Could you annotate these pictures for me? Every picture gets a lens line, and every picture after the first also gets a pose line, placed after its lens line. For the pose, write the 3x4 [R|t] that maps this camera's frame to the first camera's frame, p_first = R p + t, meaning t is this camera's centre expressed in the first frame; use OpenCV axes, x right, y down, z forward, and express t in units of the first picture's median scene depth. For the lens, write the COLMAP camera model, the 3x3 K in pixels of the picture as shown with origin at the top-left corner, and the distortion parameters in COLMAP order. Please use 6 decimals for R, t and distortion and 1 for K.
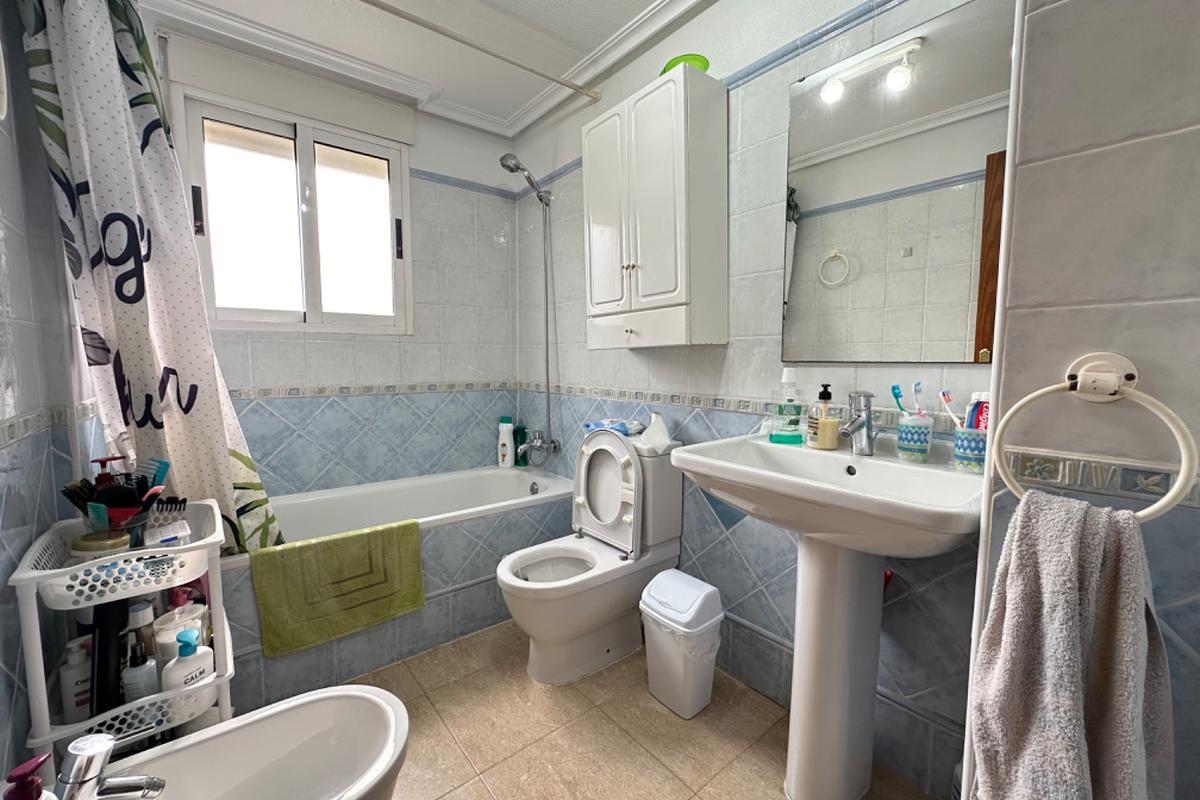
lens RADIAL K [[488.3, 0, 600.0], [0, 488.3, 400.0], [0, 0, 1]] dist [-0.000158, 0.000008]
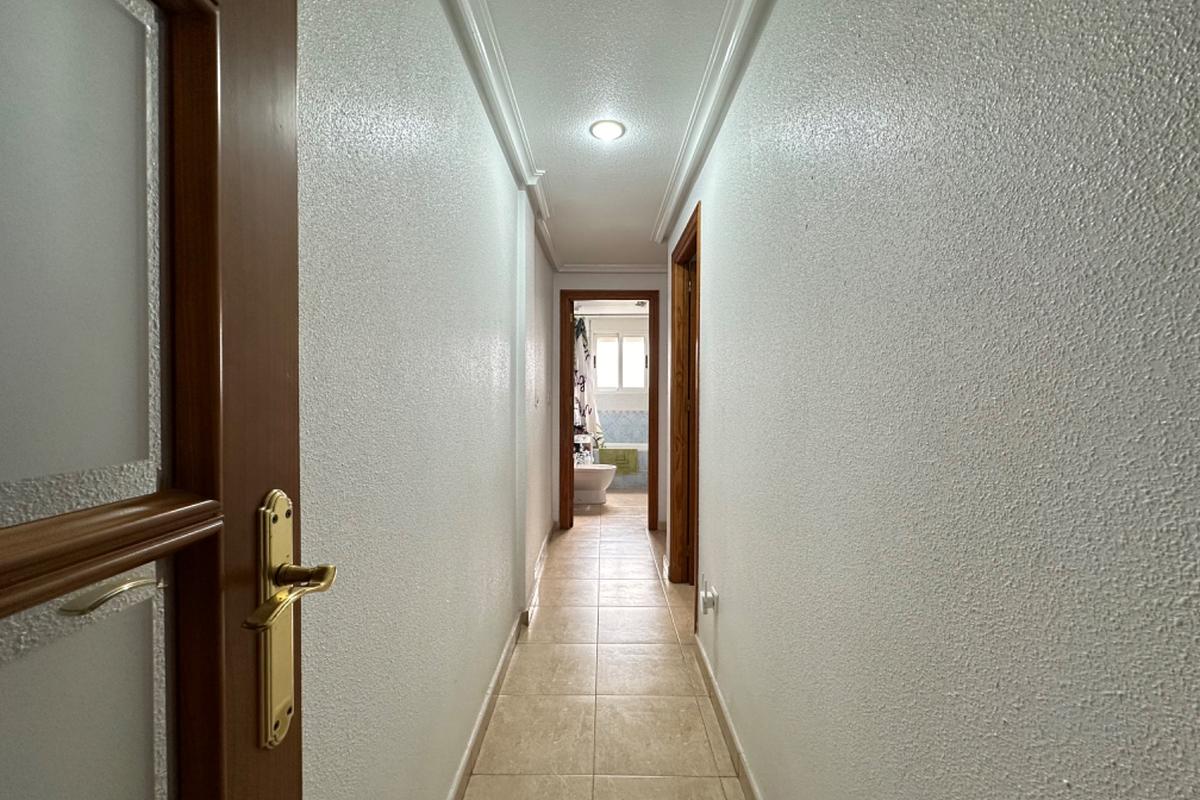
lens RADIAL K [[488.3, 0, 600.0], [0, 488.3, 400.0], [0, 0, 1]] dist [-0.000158, 0.000008]
pose [[0.777191, 0.012252, -0.629145, 2.235625], [-0.057539, 0.997006, -0.051662, 0.129616], [0.626628, 0.076352, 0.775569, -2.649254]]
